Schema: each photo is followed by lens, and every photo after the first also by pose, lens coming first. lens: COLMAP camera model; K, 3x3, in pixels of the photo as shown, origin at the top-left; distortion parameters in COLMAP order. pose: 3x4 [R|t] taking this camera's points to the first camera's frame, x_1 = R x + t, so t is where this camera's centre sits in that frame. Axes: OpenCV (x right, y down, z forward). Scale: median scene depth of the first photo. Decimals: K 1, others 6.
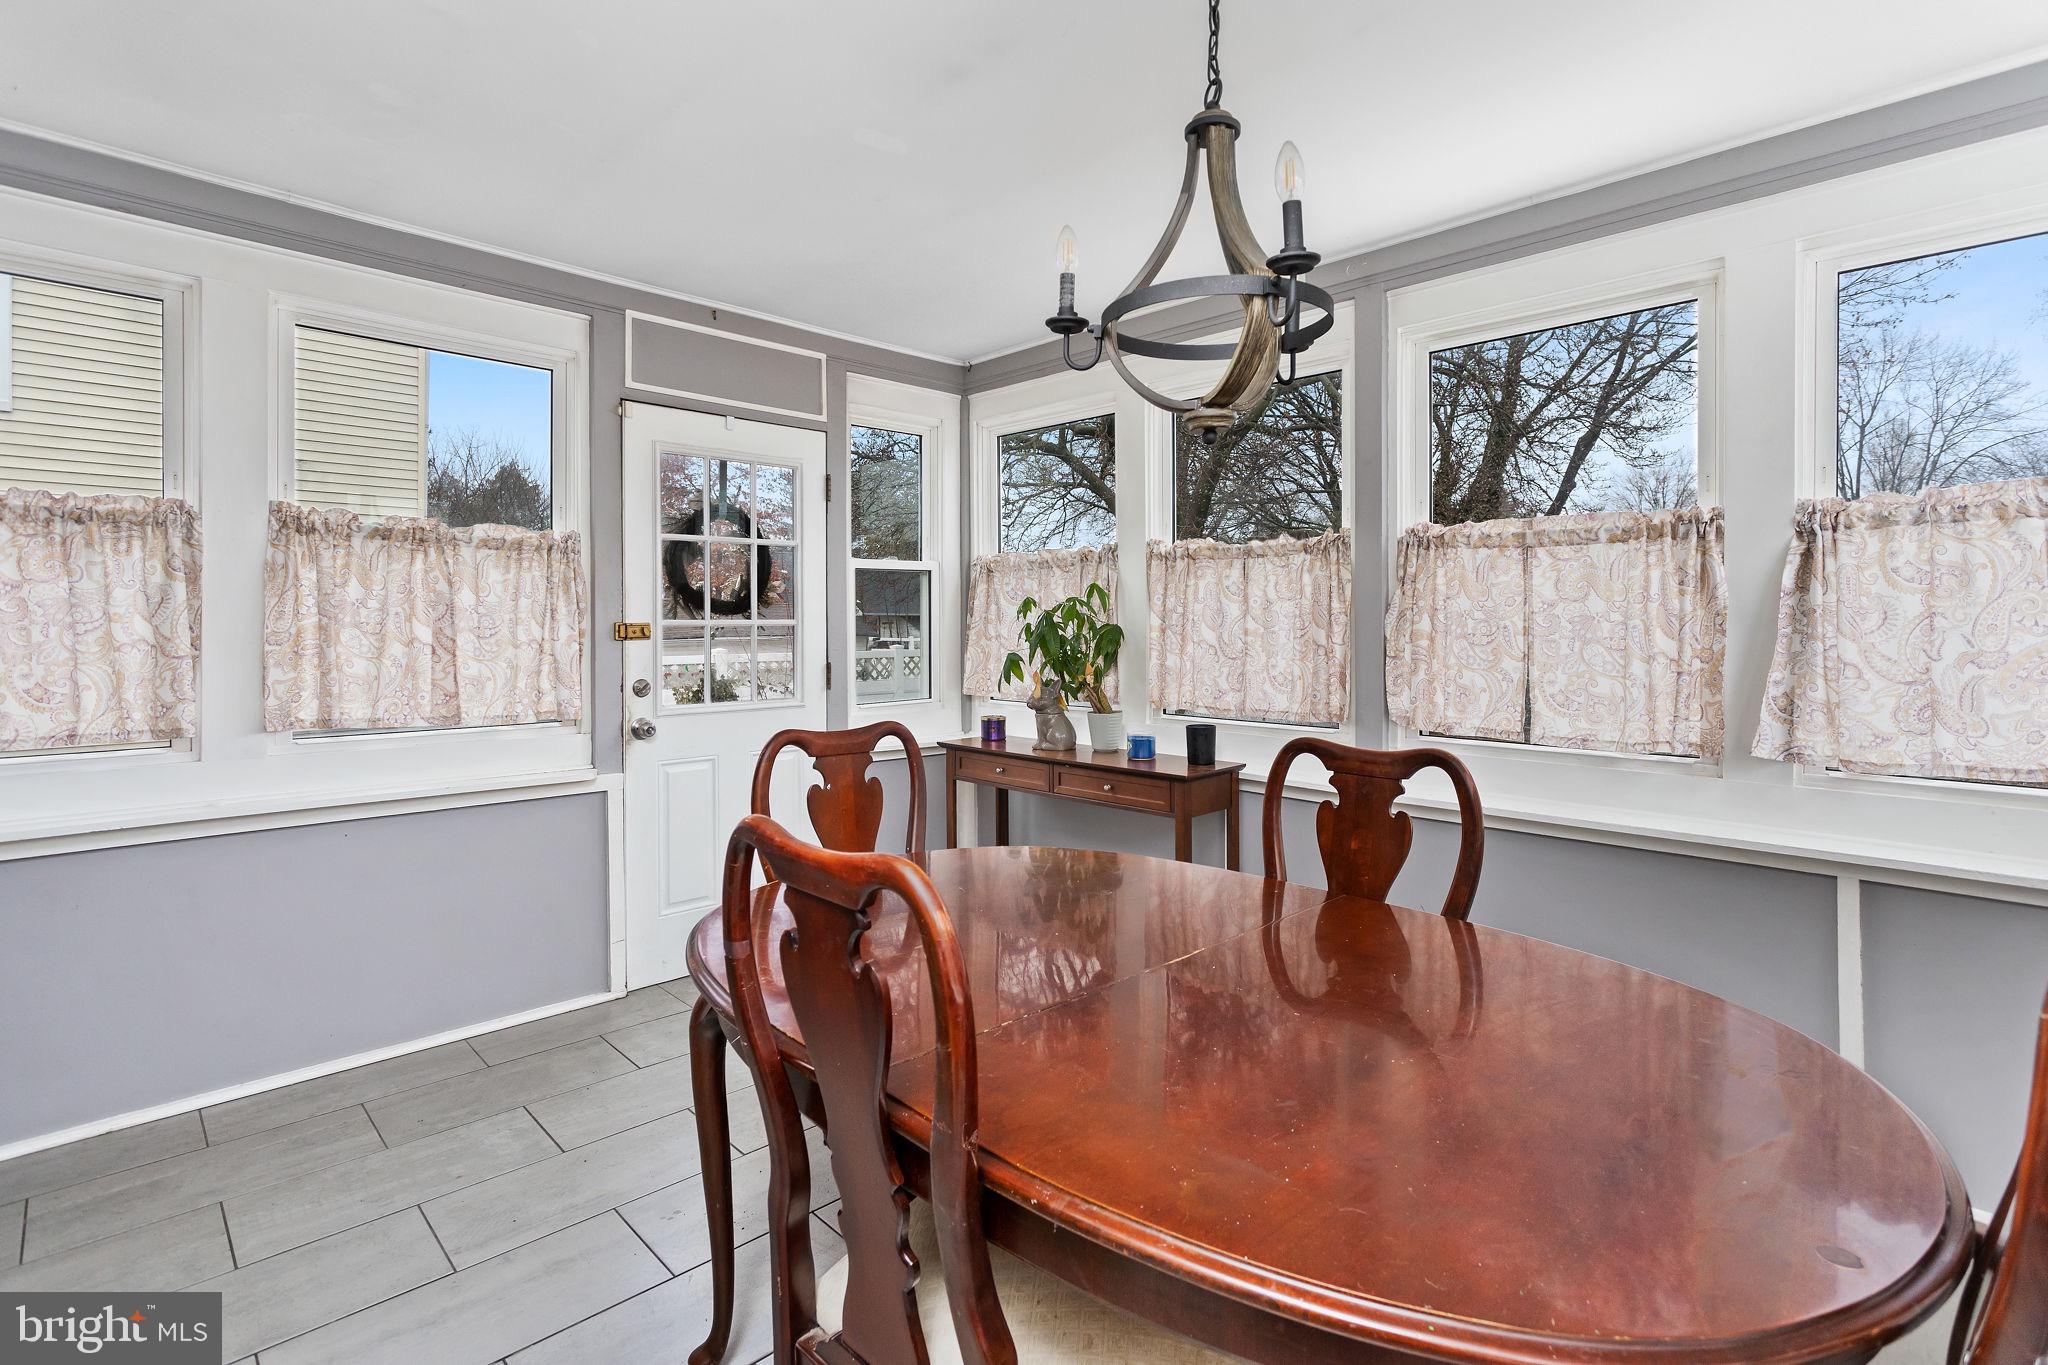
lens RADIAL K [[977.7, 0, 1017.6], [0, 977.7, 651.6], [0, 0, 1]] dist [-0.001189, -0.000117]
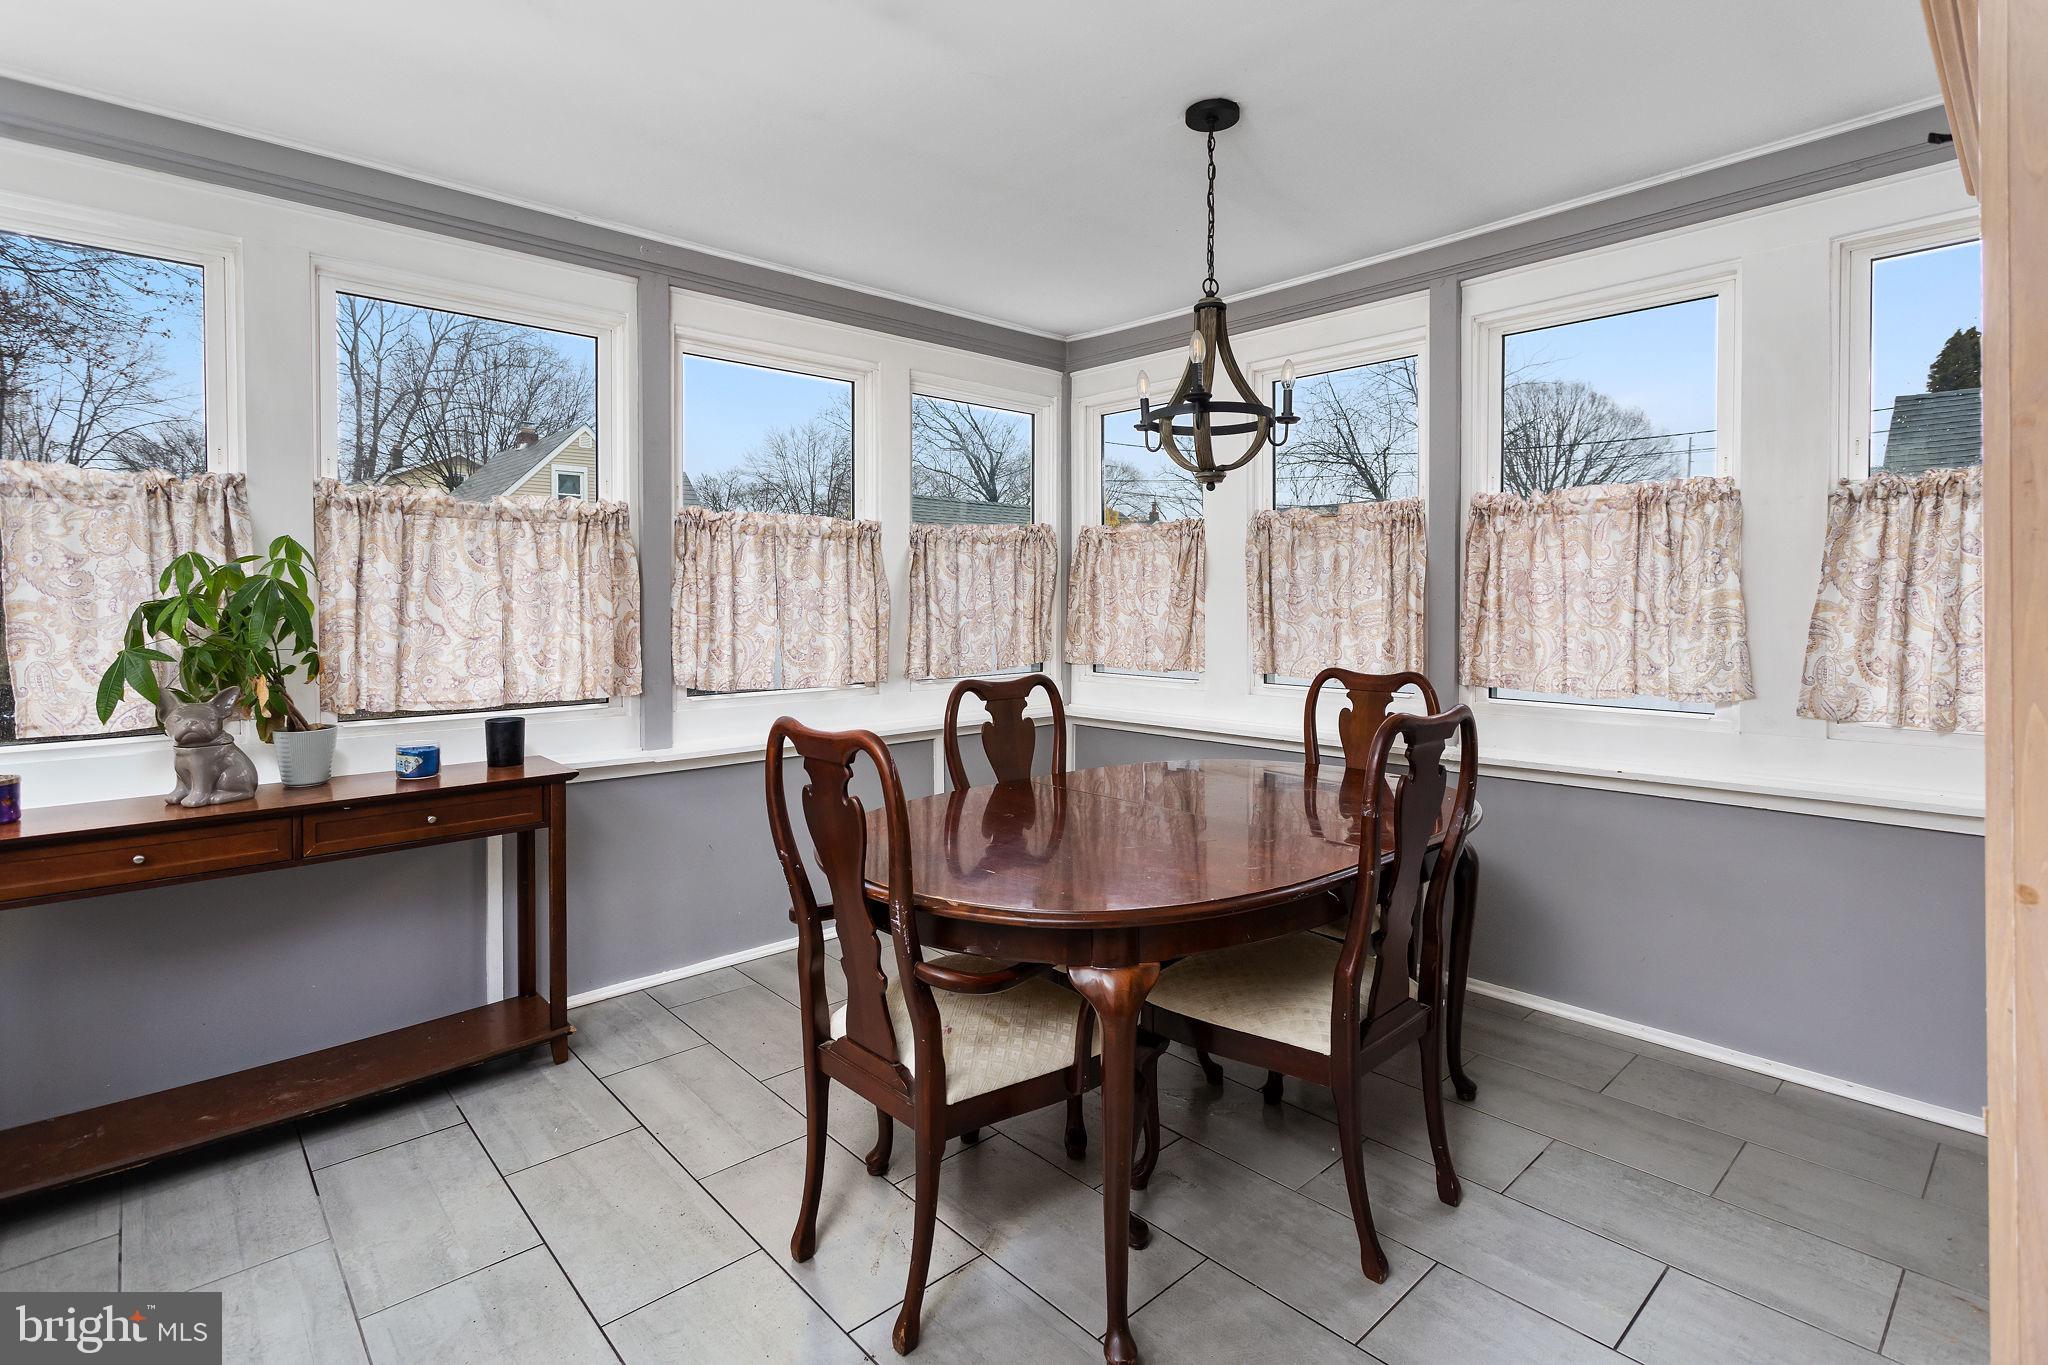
lens RADIAL K [[990.4, 0, 1027.9], [0, 990.4, 605.0], [0, 0, 1]] dist [0.000101, 0.000463]
pose [[0.023359, -0.009573, 0.999681, -0.695100], [0.028827, 0.999545, 0.008898, -0.017632], [-0.999311, 0.028610, 0.023625, 0.580043]]
